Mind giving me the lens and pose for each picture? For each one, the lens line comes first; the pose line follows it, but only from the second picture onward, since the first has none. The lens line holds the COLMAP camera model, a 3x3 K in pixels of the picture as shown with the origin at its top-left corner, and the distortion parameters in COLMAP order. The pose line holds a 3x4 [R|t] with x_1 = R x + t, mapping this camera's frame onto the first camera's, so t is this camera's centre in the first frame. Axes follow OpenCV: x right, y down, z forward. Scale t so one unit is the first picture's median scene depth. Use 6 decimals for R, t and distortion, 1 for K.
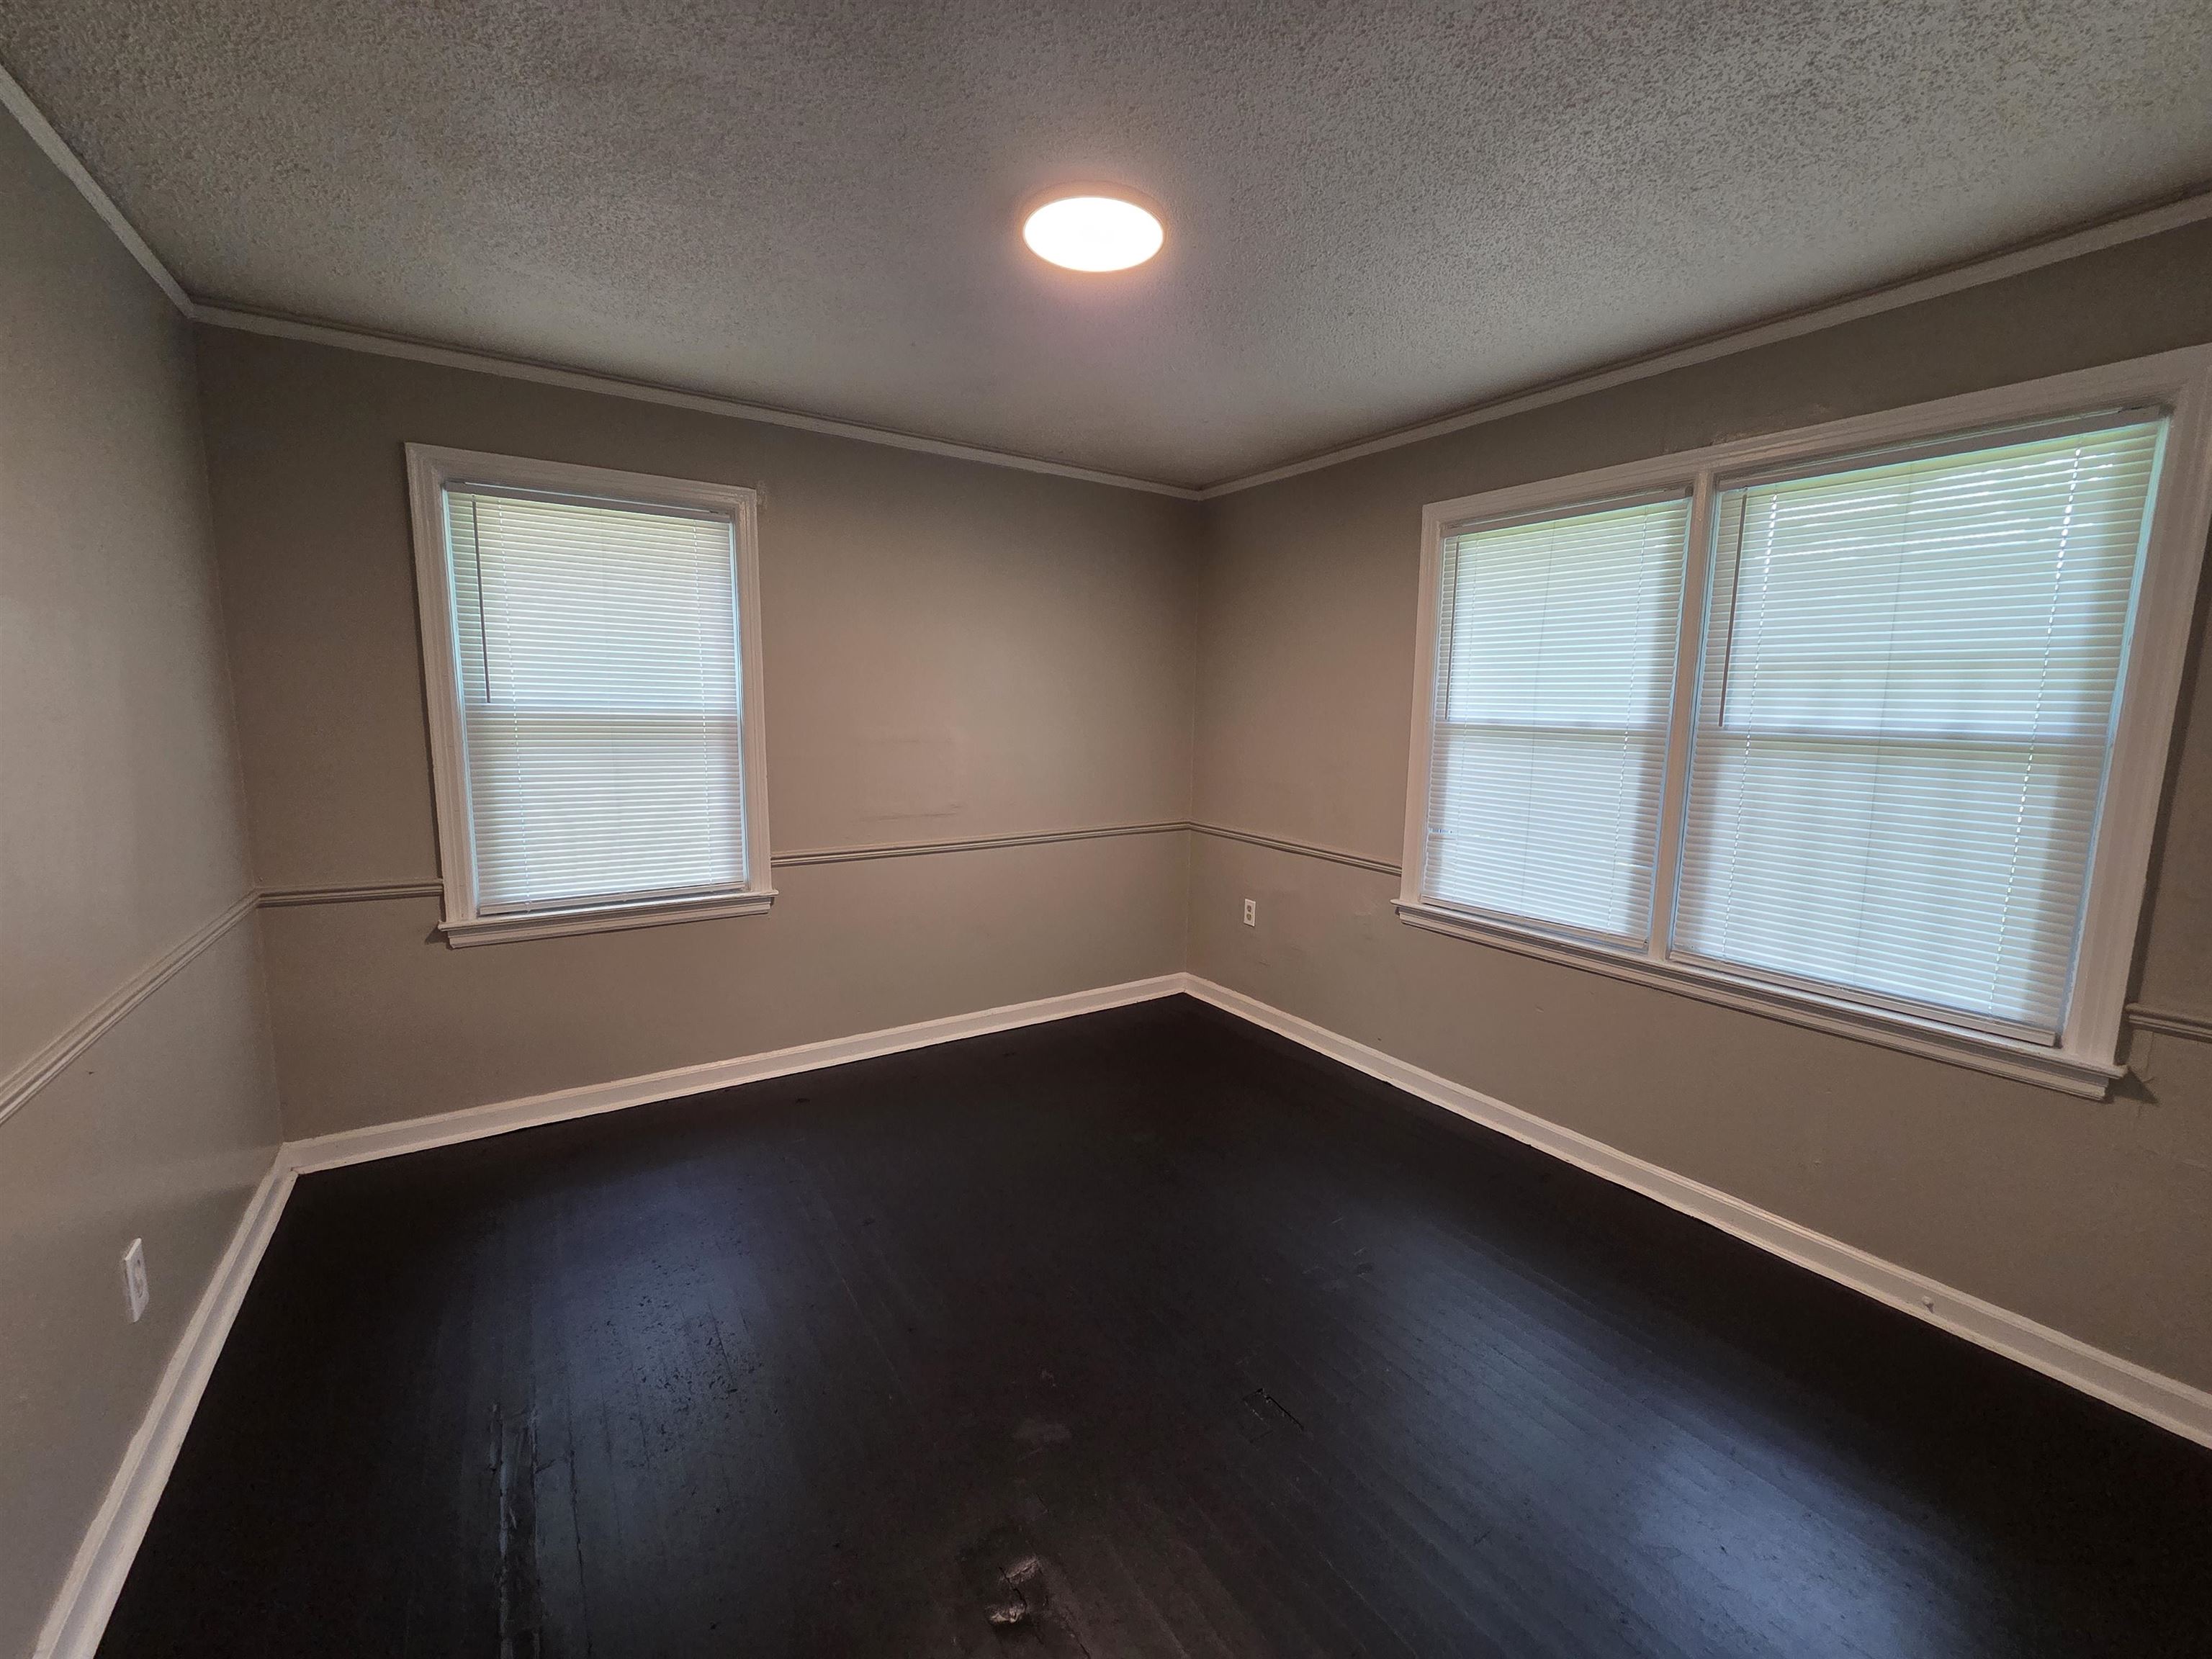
lens RADIAL K [[892.6, 0, 1112.7], [0, 892.6, 820.5], [0, 0, 1]] dist [-0.006370, -0.000407]
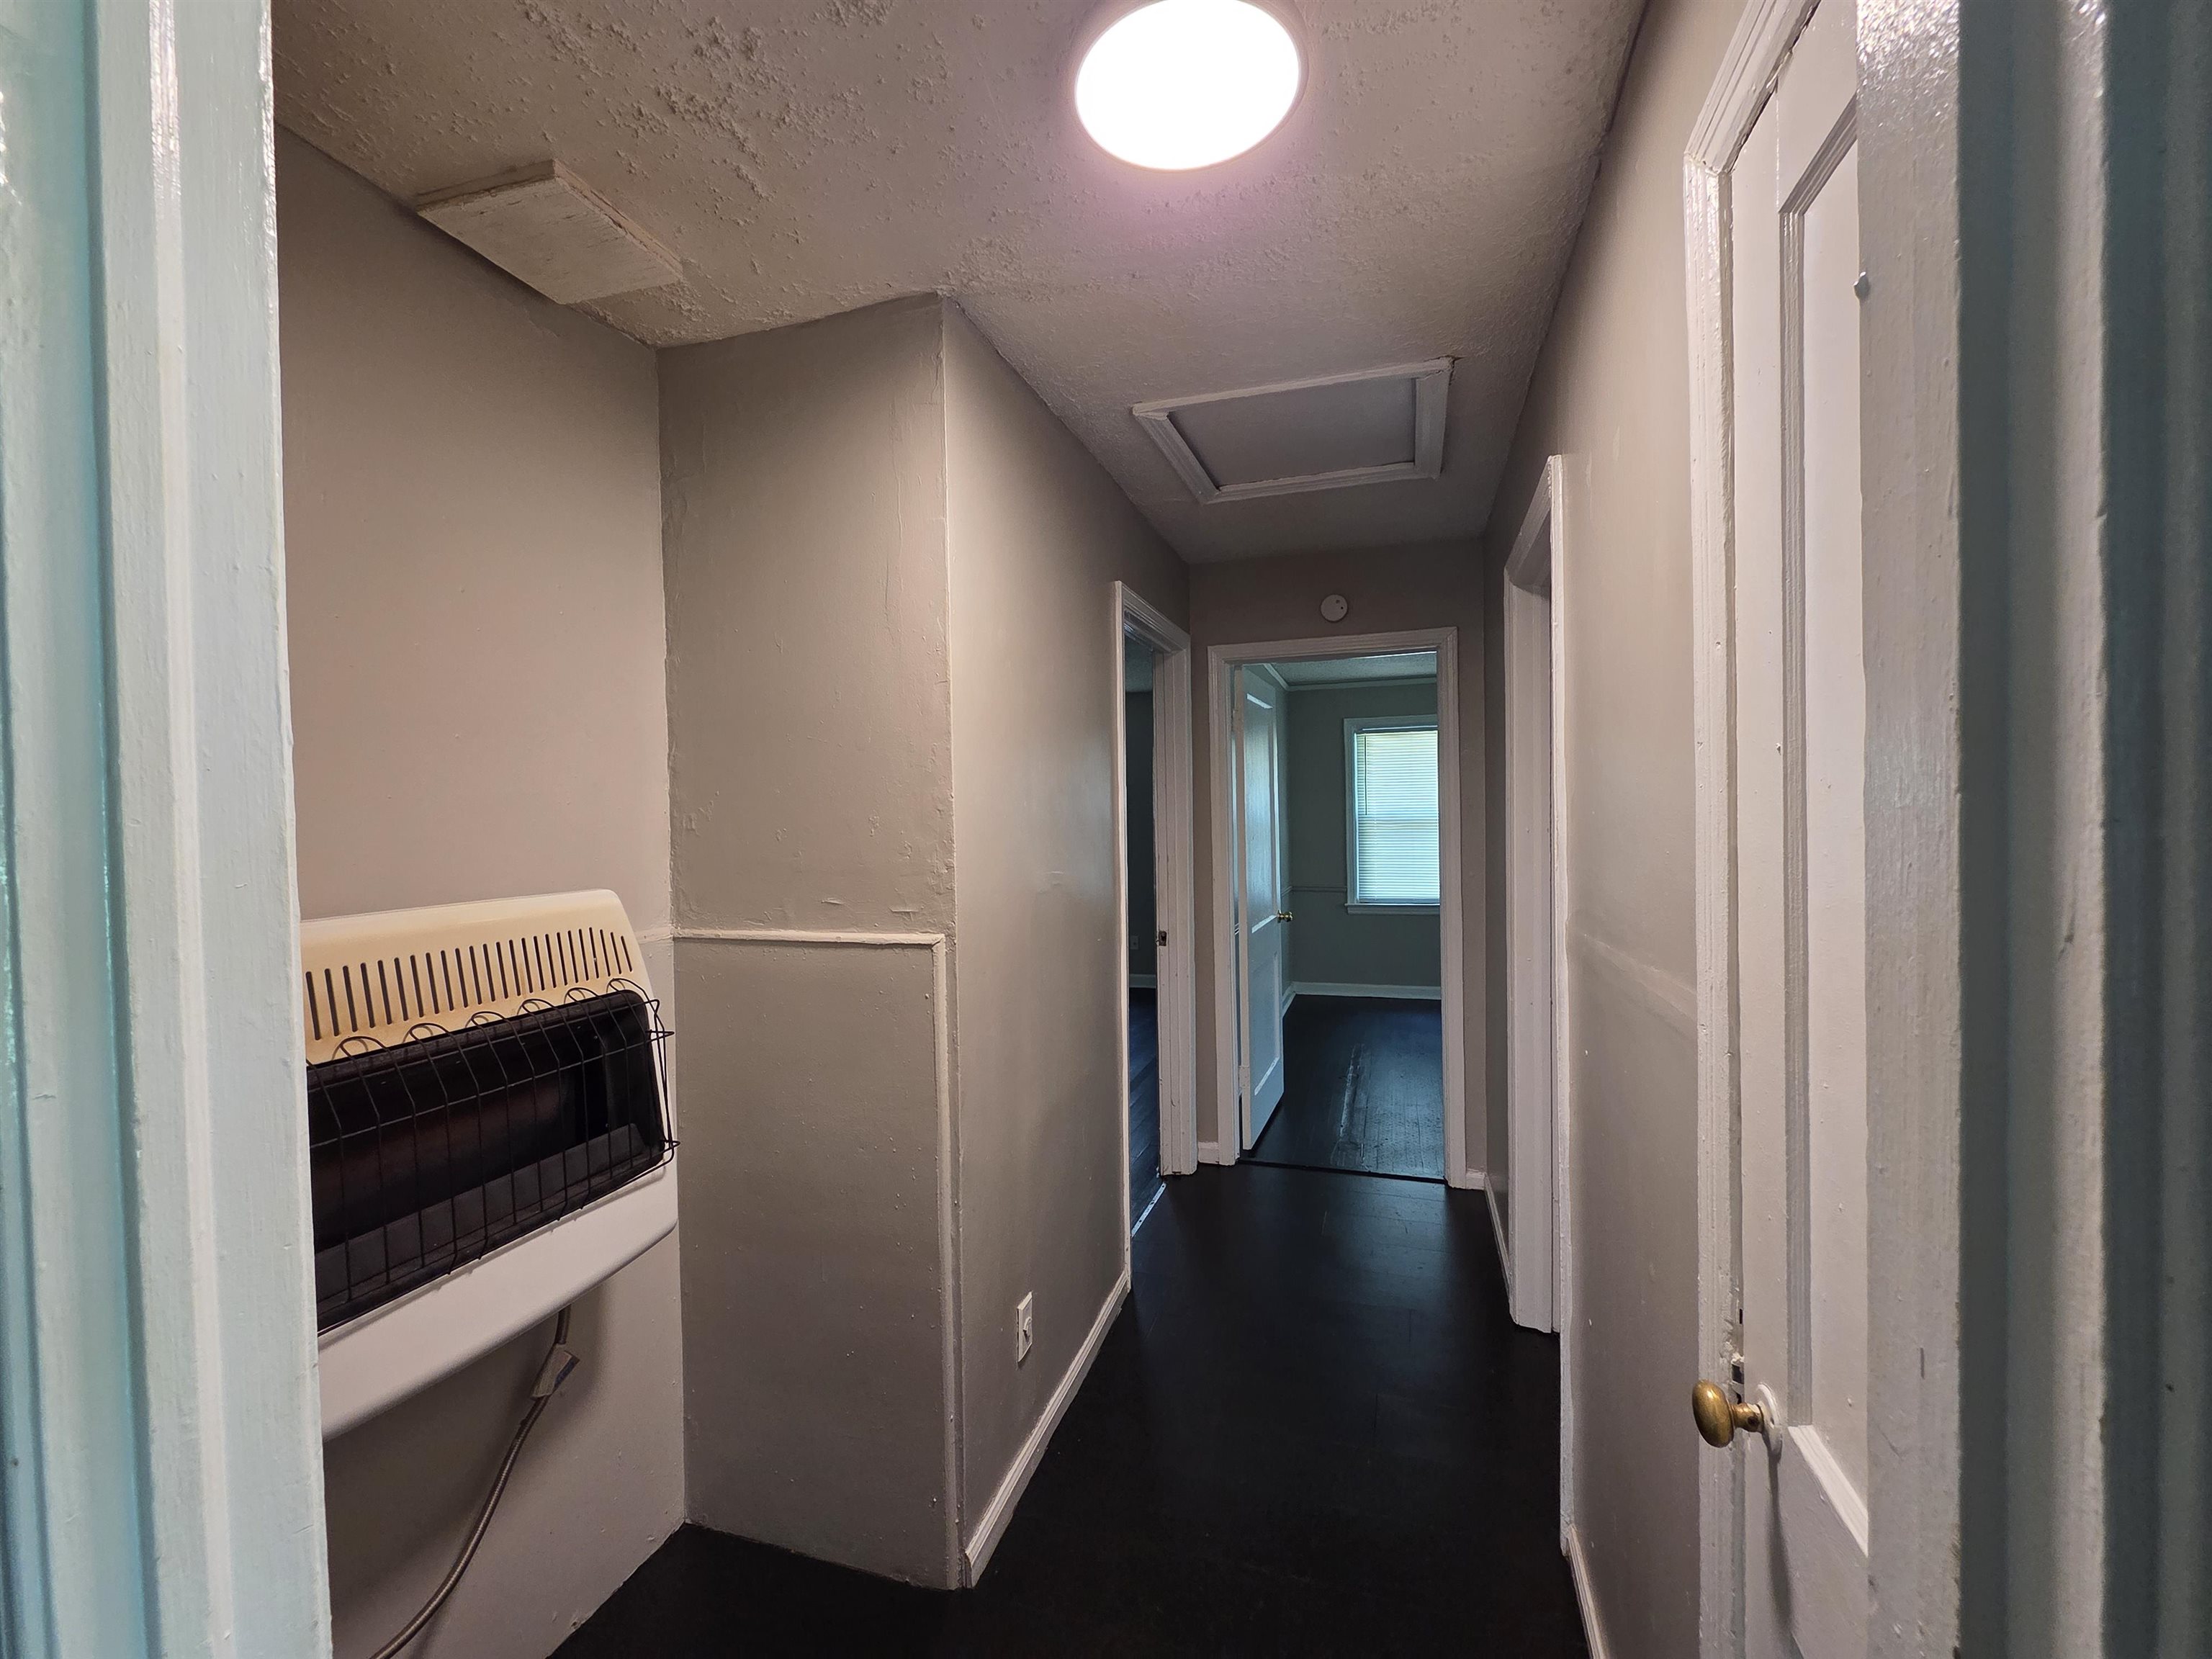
lens RADIAL K [[892.6, 0, 1111.9], [0, 892.6, 820.7], [0, 0, 1]] dist [-0.006370, -0.000407]
pose [[0.621145, -0.017685, -0.783496, 0.819363], [-0.071493, 0.994298, -0.079122, 0.138854], [0.780427, 0.105161, 0.616339, -1.100502]]
